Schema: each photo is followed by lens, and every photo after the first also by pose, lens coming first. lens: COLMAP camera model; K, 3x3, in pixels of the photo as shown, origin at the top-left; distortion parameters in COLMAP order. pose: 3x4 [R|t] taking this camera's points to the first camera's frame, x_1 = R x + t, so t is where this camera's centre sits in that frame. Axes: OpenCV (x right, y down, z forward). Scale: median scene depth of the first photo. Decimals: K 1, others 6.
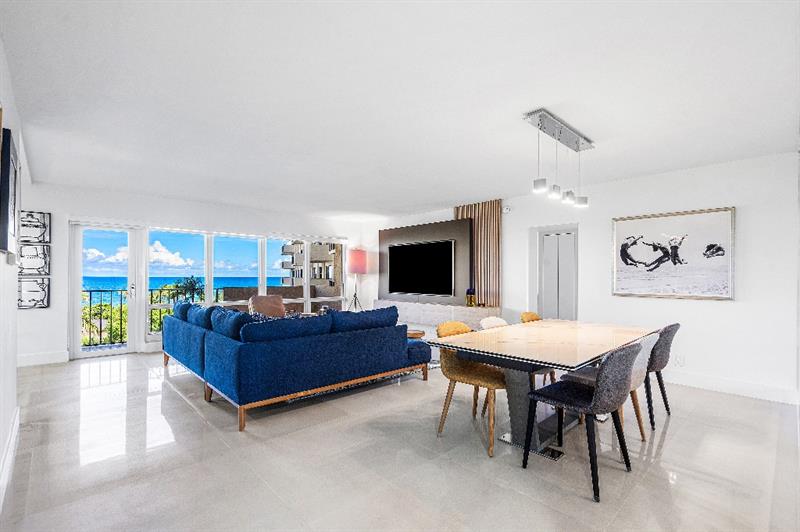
lens RADIAL K [[370.6, 0, 395.8], [0, 370.6, 266.8], [0, 0, 1]] dist [-0.000070, 0.000565]
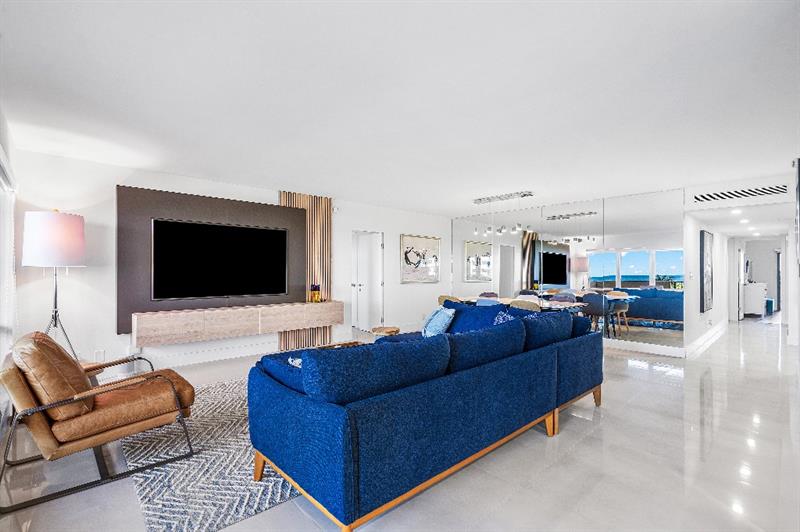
lens RADIAL K [[370.6, 0, 397.3], [0, 370.6, 266.6], [0, 0, 1]] dist [-0.000070, 0.000565]
pose [[-0.022812, 0.002712, 0.999736, -0.816607], [-0.024098, 0.999704, -0.003262, 0.009841], [-0.999449, -0.024166, -0.022740, 0.877751]]
